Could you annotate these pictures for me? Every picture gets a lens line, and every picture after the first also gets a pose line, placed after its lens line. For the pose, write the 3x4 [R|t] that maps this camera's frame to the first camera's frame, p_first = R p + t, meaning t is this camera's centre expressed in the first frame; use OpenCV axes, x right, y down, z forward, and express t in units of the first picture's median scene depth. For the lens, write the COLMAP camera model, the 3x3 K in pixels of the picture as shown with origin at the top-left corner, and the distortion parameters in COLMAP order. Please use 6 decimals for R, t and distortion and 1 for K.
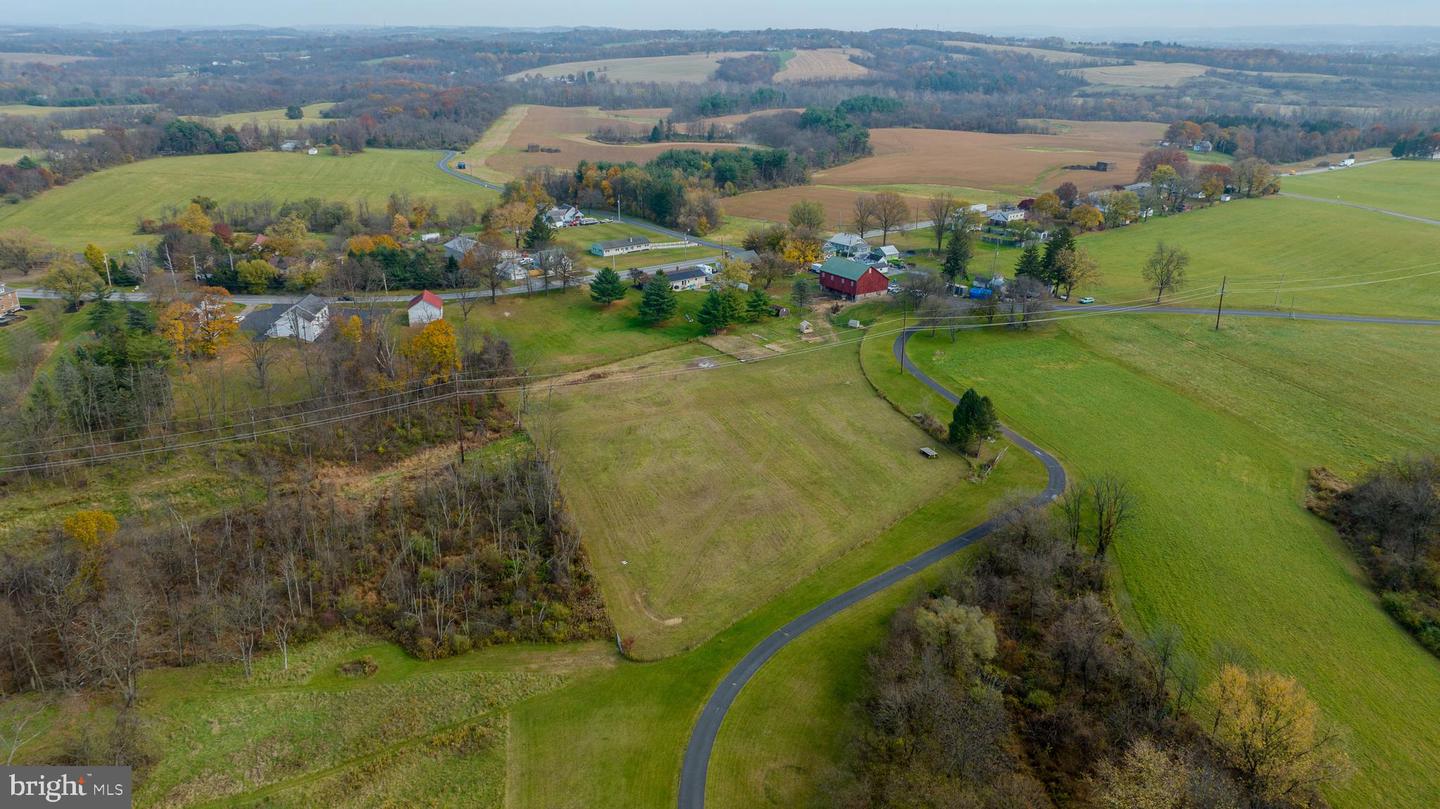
lens RADIAL K [[1014.5, 0, 717.5], [0, 1014.5, 406.1], [0, 0, 1]] dist [-0.049099, 0.059653]
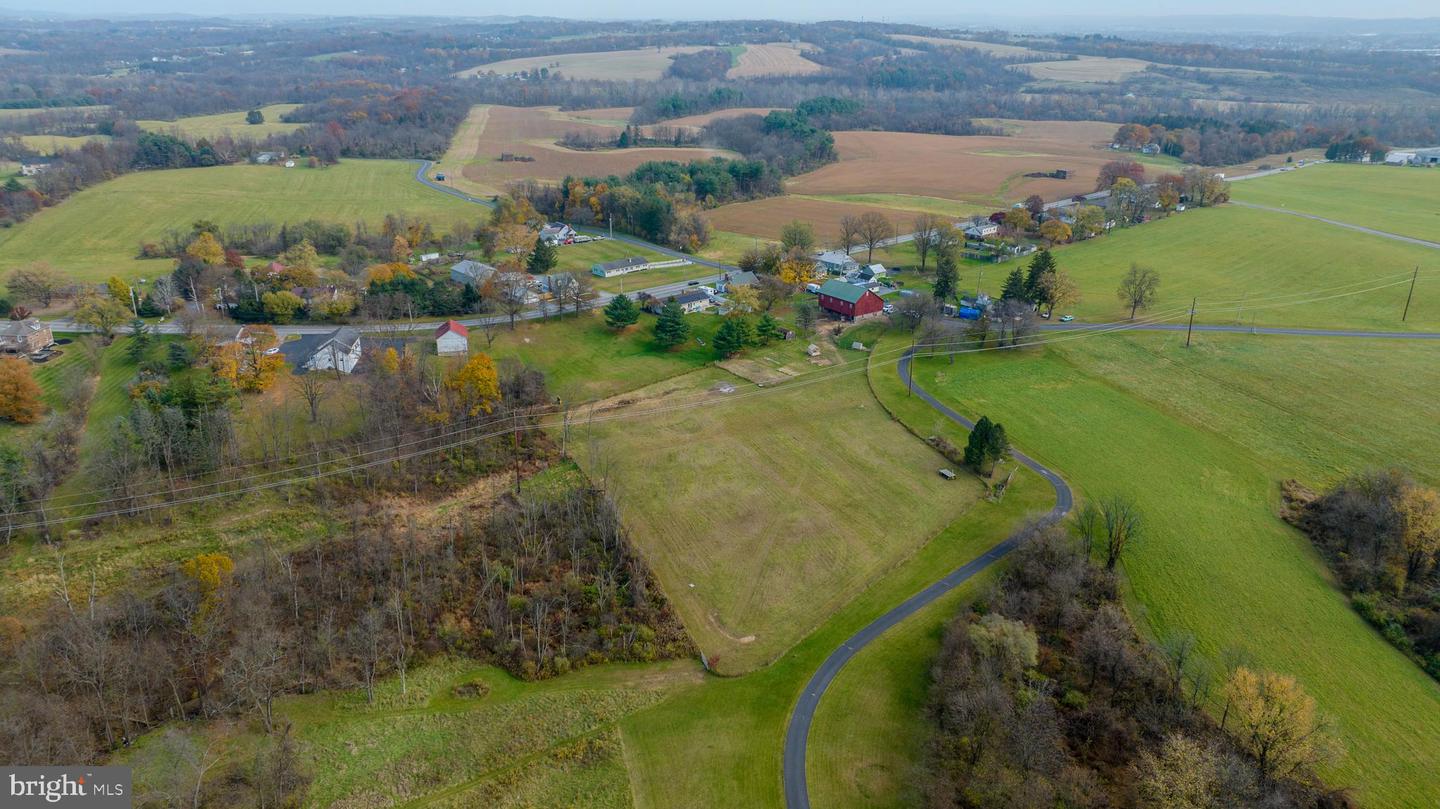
lens RADIAL K [[1014.5, 0, 716.8], [0, 1014.5, 401.2], [0, 0, 1]] dist [-0.049099, 0.059653]
pose [[0.998615, -0.019378, 0.048915, -0.068481], [0.019077, 0.999796, 0.006613, -0.032791], [-0.049033, -0.005671, 0.998781, -0.067584]]
